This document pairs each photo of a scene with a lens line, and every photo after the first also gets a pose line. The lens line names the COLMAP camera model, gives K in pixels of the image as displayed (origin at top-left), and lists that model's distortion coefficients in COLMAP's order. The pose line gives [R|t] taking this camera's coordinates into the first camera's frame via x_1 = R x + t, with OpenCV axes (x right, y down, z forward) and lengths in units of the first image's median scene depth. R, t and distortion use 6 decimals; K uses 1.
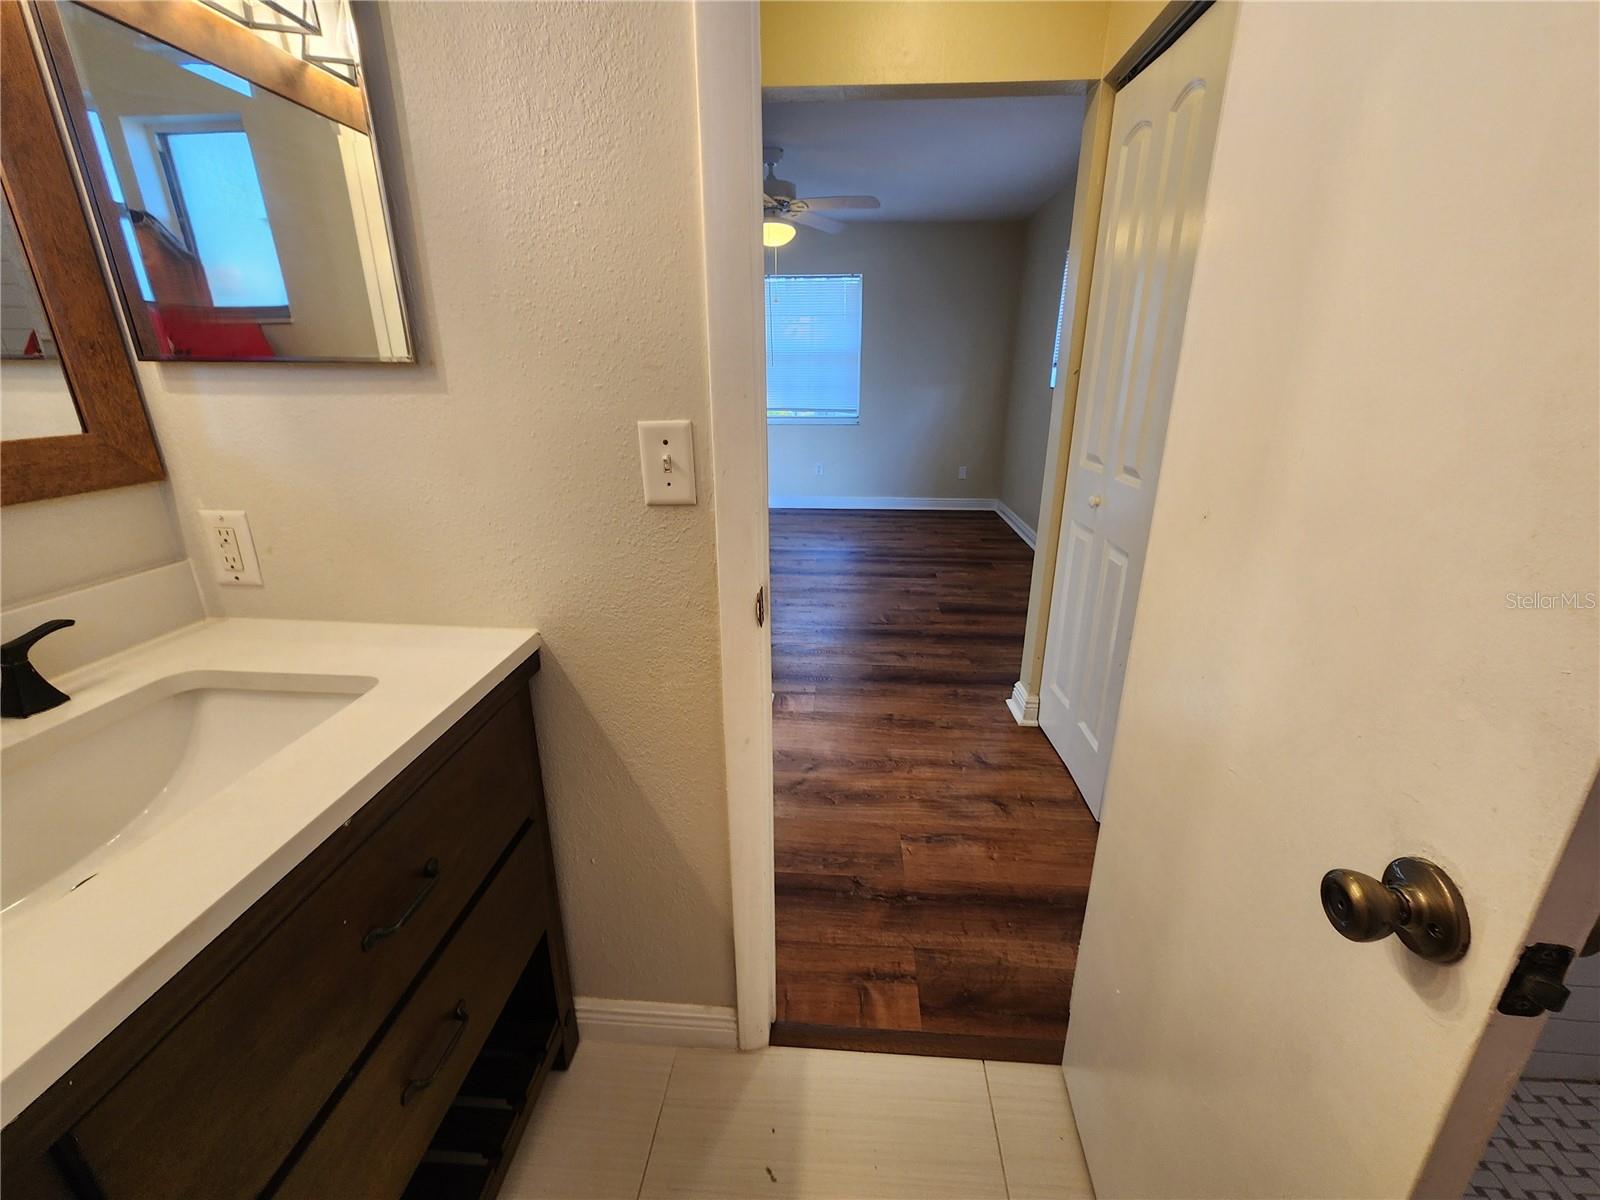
lens RADIAL K [[662.9, 0, 801.4], [0, 662.9, 594.0], [0, 0, 1]] dist [-0.000168, 0.000480]
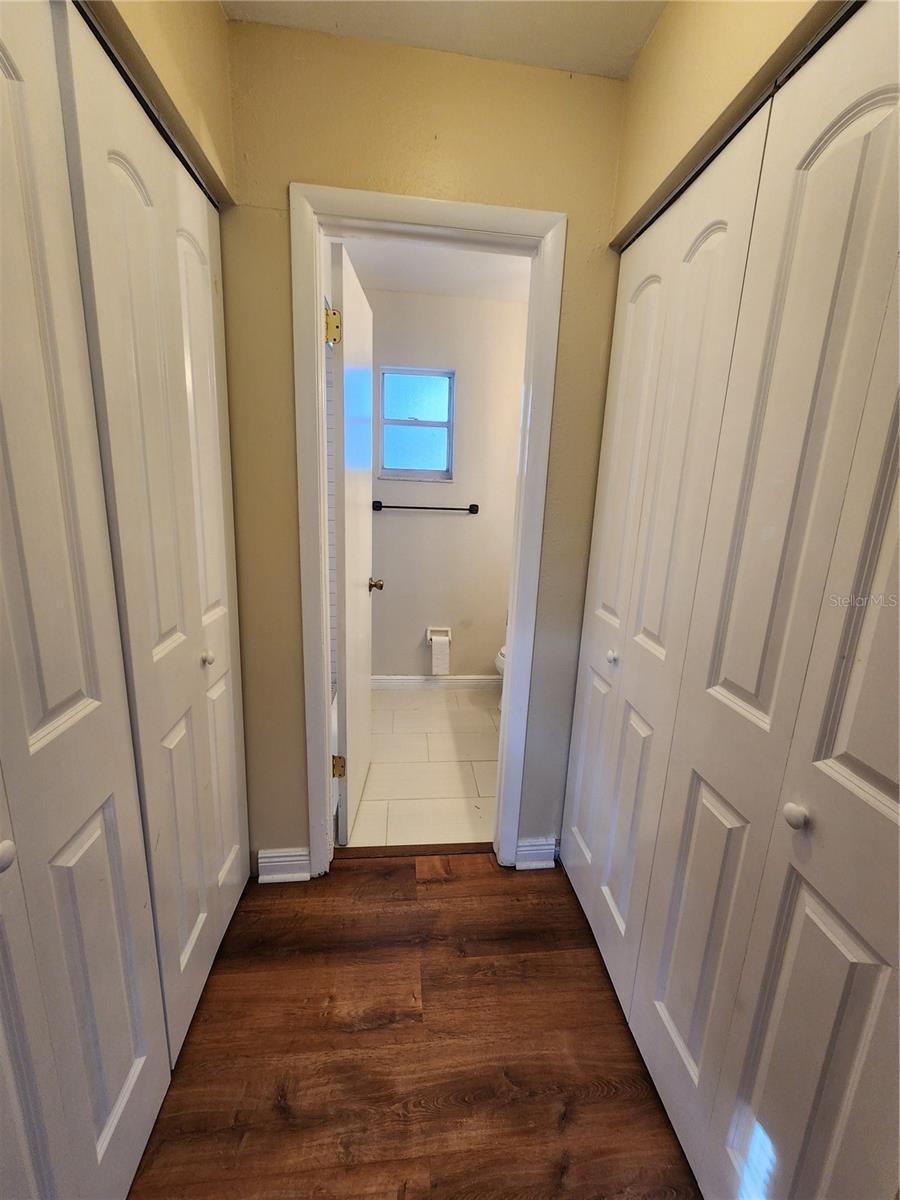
lens RADIAL K [[497.2, 0, 466.5], [0, 497.2, 599.9], [0, 0, 1]] dist [-0.000168, 0.000480]
pose [[-0.979537, -0.000704, -0.201262, 0.249065], [-0.107737, 0.846489, 0.521392, -0.533319], [0.169999, 0.532406, -0.829243, 1.386851]]
